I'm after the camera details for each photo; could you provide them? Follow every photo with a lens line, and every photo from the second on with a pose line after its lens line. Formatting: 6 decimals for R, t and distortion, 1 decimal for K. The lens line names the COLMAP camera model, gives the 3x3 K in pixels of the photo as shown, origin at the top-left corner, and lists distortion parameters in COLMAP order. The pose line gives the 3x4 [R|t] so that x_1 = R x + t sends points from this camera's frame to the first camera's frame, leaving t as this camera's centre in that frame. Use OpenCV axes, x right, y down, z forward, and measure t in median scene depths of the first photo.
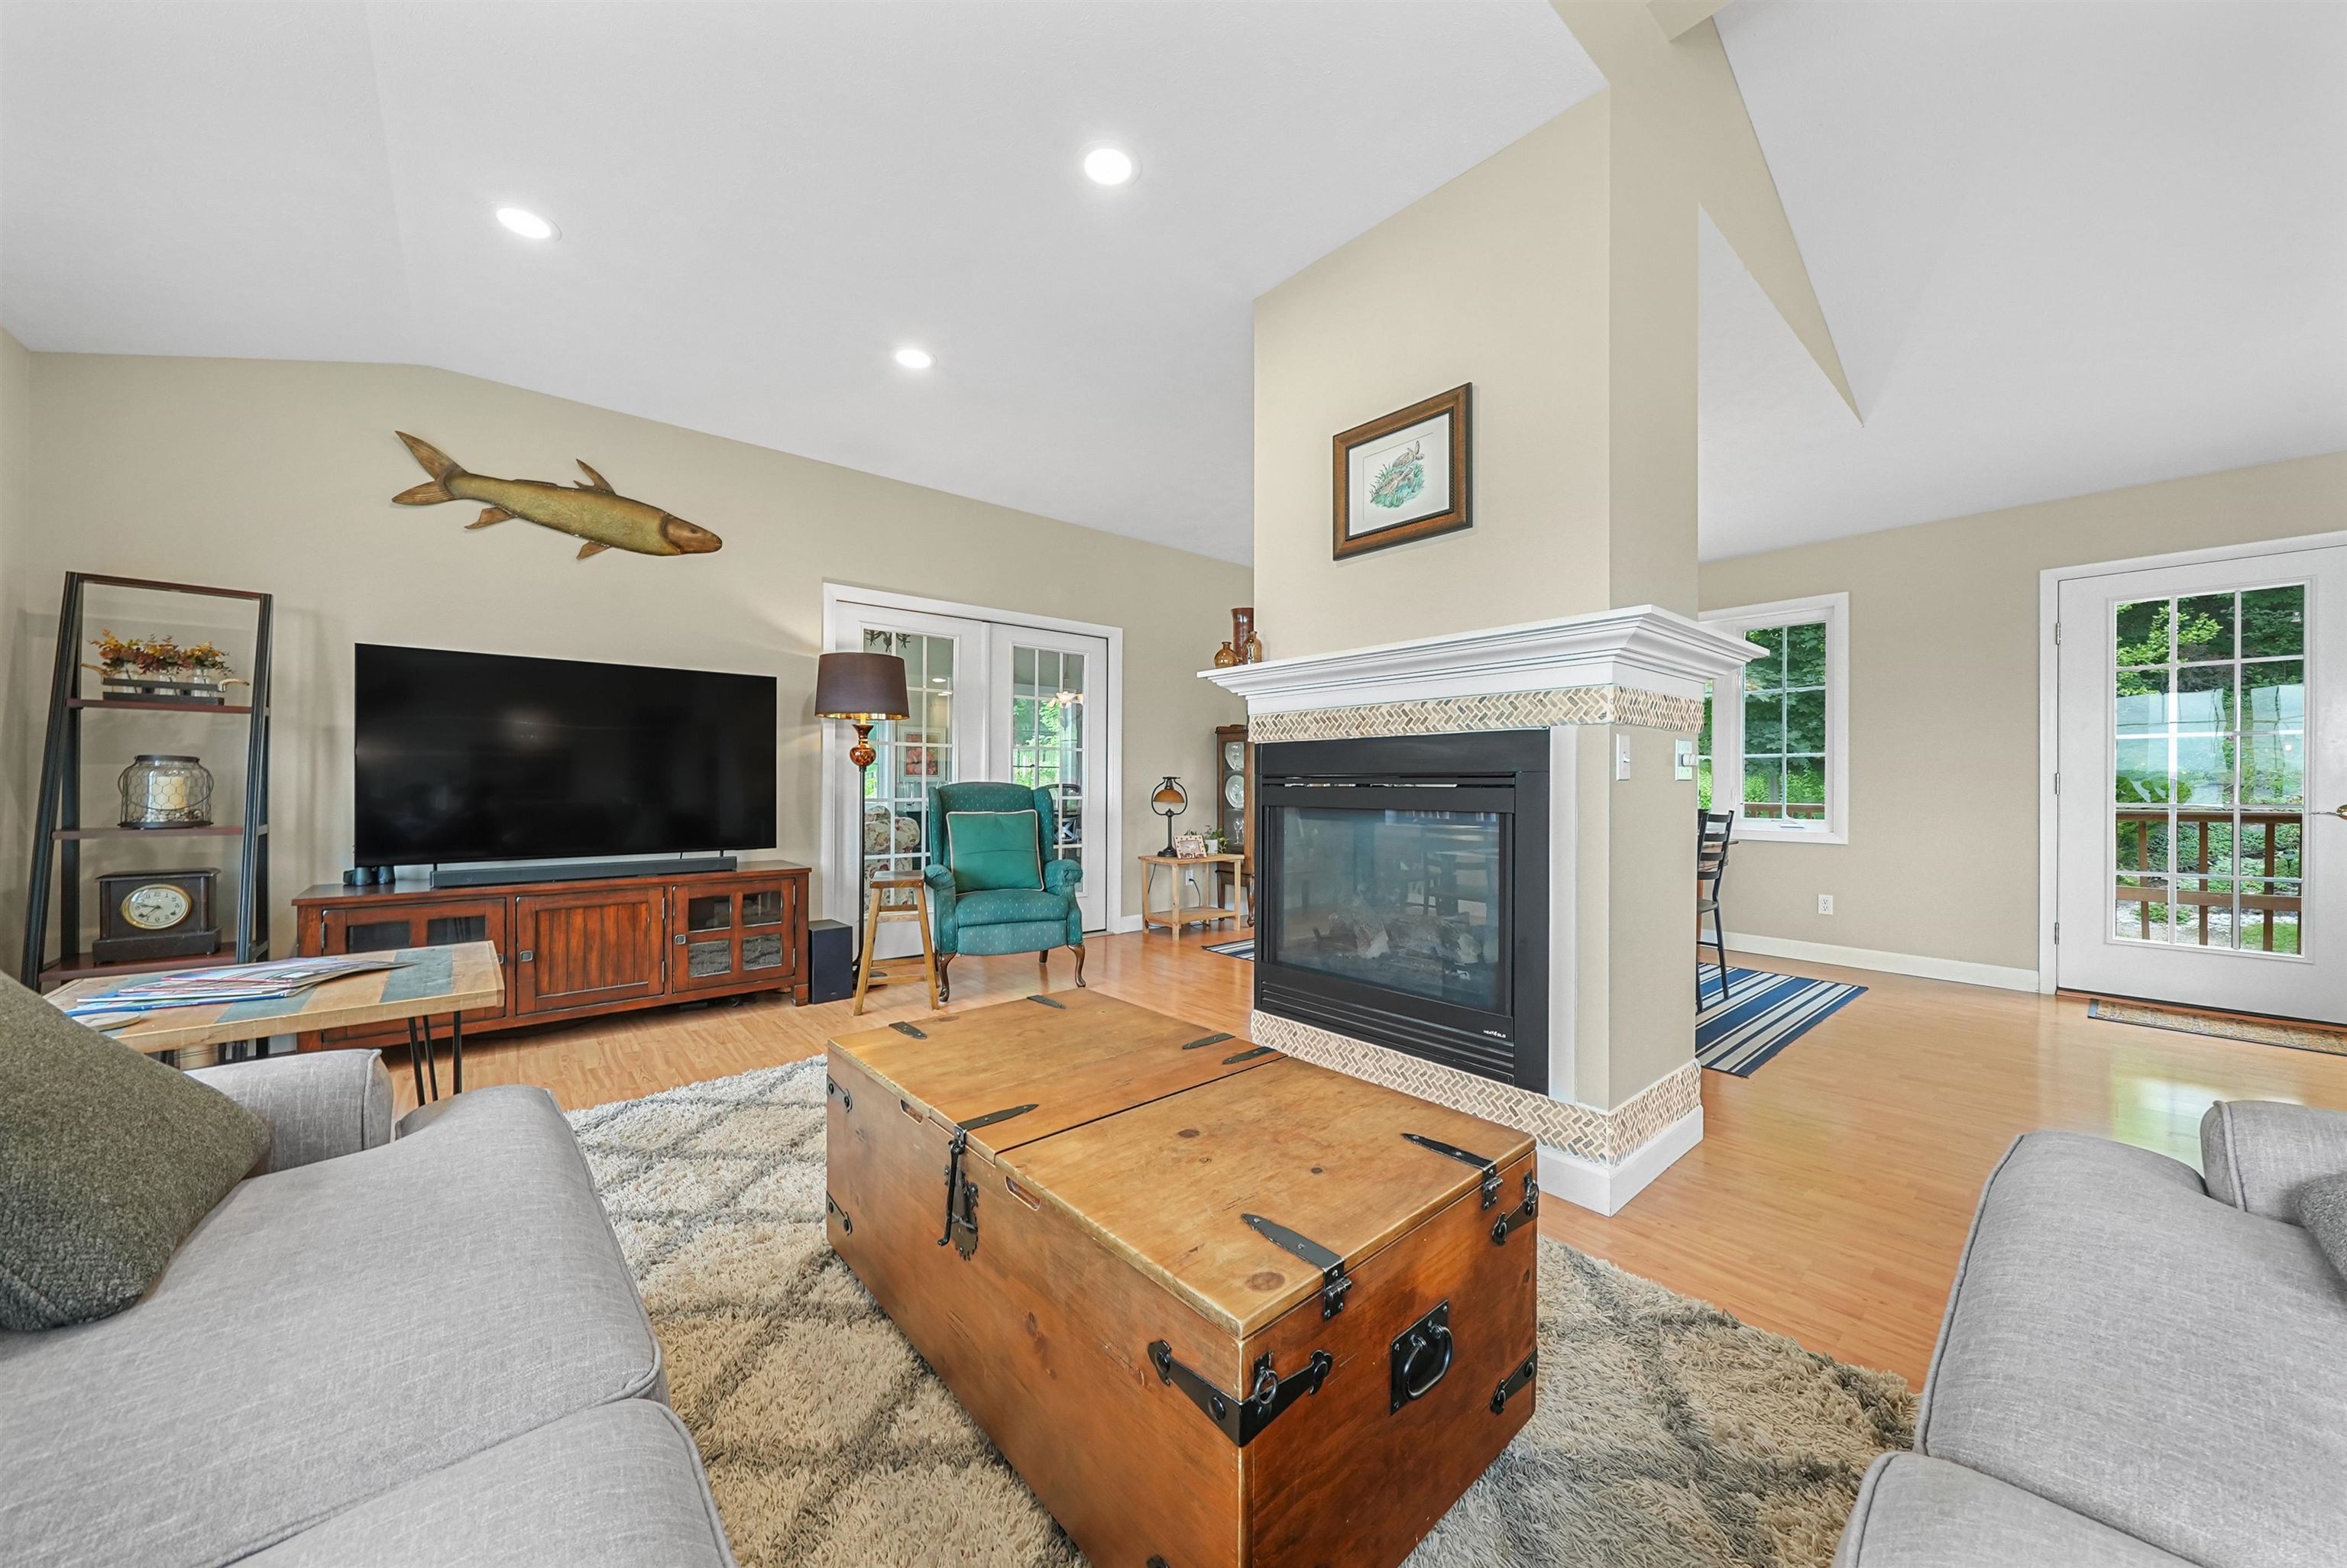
lens RADIAL K [[823.4, 0, 1173.5], [0, 823.4, 784.0], [0, 0, 1]] dist [-0.000359, -0.000014]
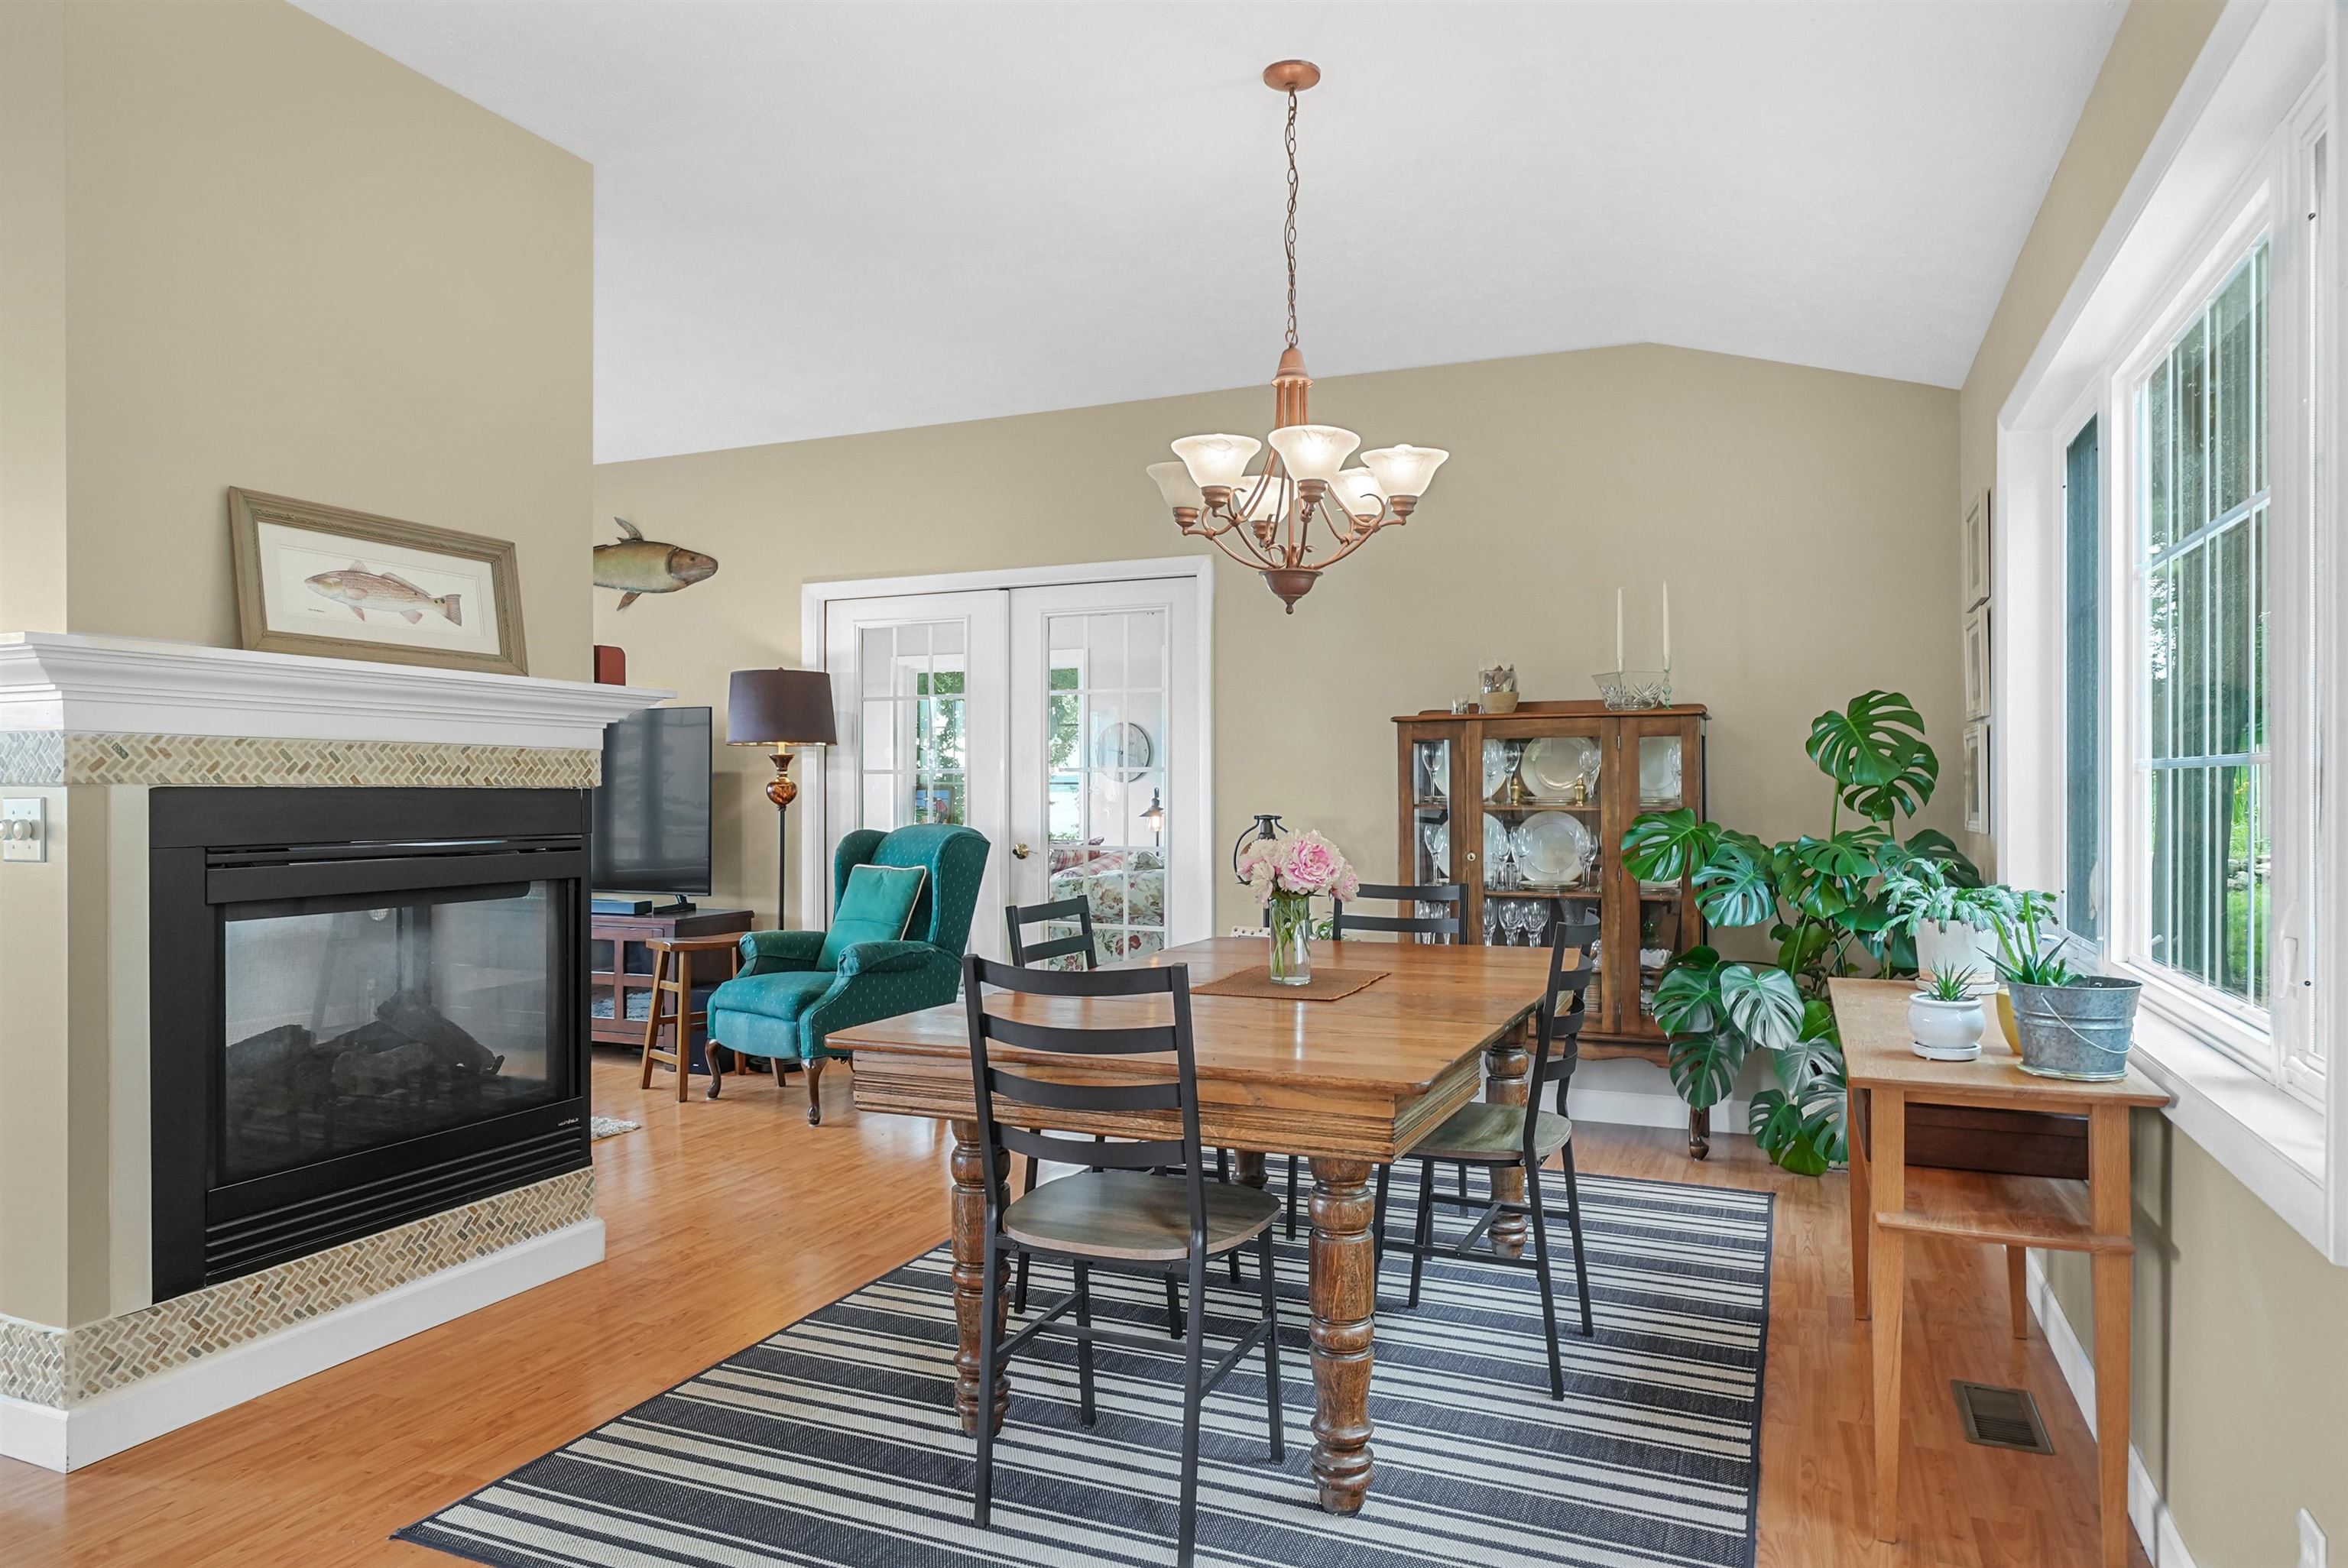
lens RADIAL K [[1433.1, 0, 1174.0], [0, 1433.1, 784.0], [0, 0, 1]] dist [0.002023, 0.000244]
pose [[0.441133, -0.009432, -0.897392, 1.080456], [0.003799, 0.999955, -0.008643, -0.028613], [0.897434, 0.000403, 0.441149, 0.720355]]
